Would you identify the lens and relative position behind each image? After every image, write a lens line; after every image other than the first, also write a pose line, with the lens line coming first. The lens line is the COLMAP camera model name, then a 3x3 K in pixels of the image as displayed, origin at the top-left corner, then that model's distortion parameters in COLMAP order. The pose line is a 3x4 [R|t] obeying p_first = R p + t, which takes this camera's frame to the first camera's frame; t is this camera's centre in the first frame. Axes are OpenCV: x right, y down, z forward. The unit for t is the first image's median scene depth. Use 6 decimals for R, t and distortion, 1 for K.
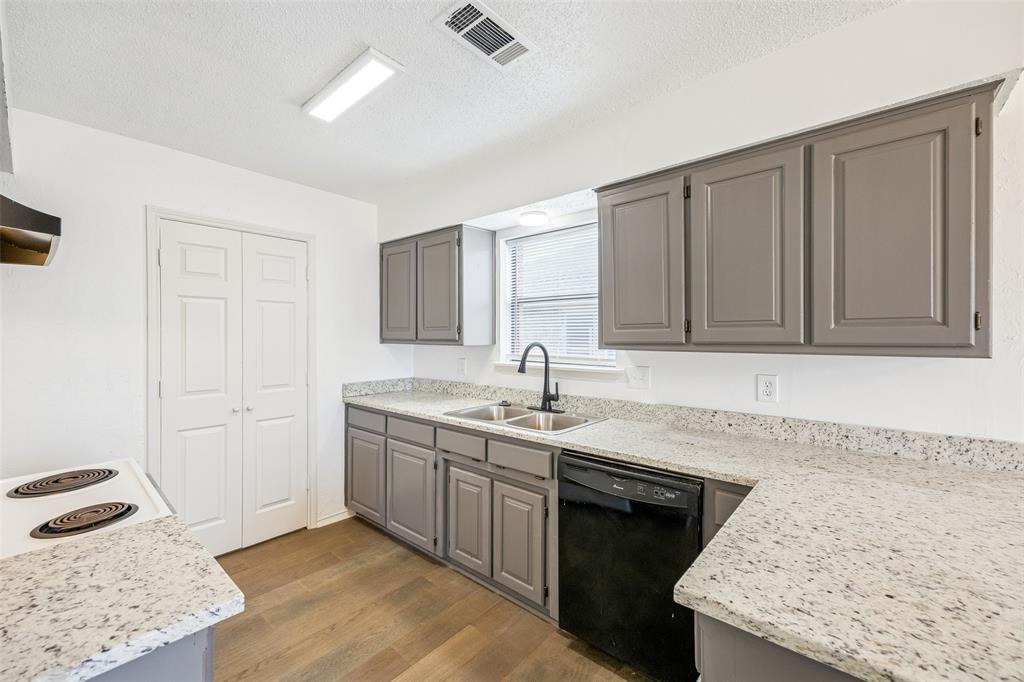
lens RADIAL K [[413.8, 0, 512.4], [0, 413.8, 334.9], [0, 0, 1]] dist [0.002619, -0.000092]
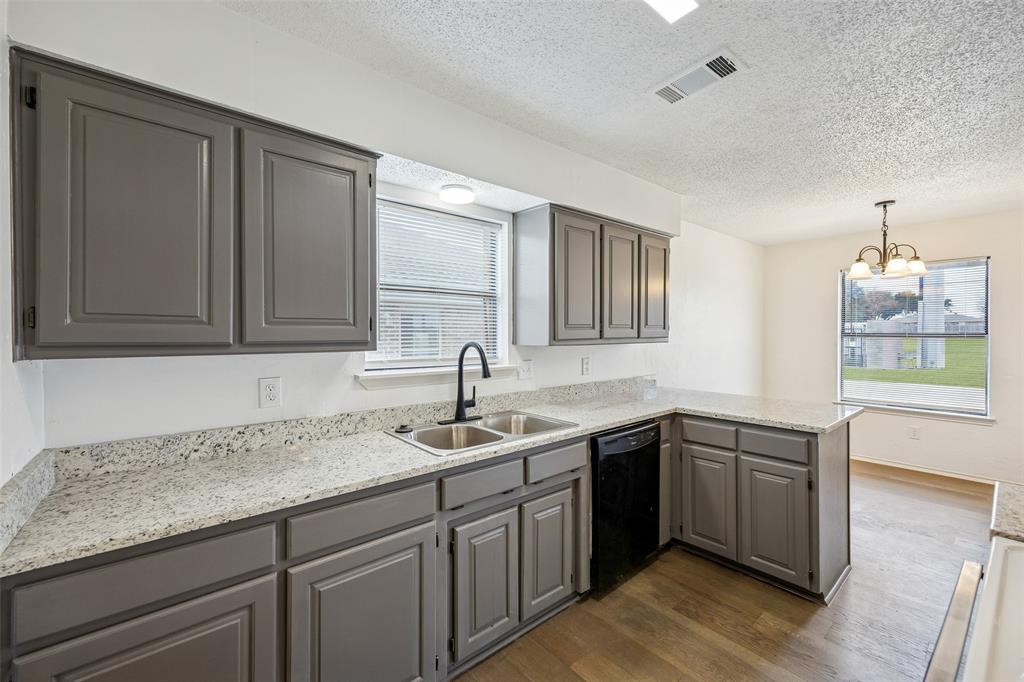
lens RADIAL K [[419.4, 0, 510.4], [0, 419.4, 333.5], [0, 0, 1]] dist [0.010239, -0.000040]
pose [[0.156472, -0.000156, 0.987682, -0.786935], [0.000655, 1.000000, 0.000054, -0.000503], [-0.987682, 0.000639, 0.156472, 0.775595]]
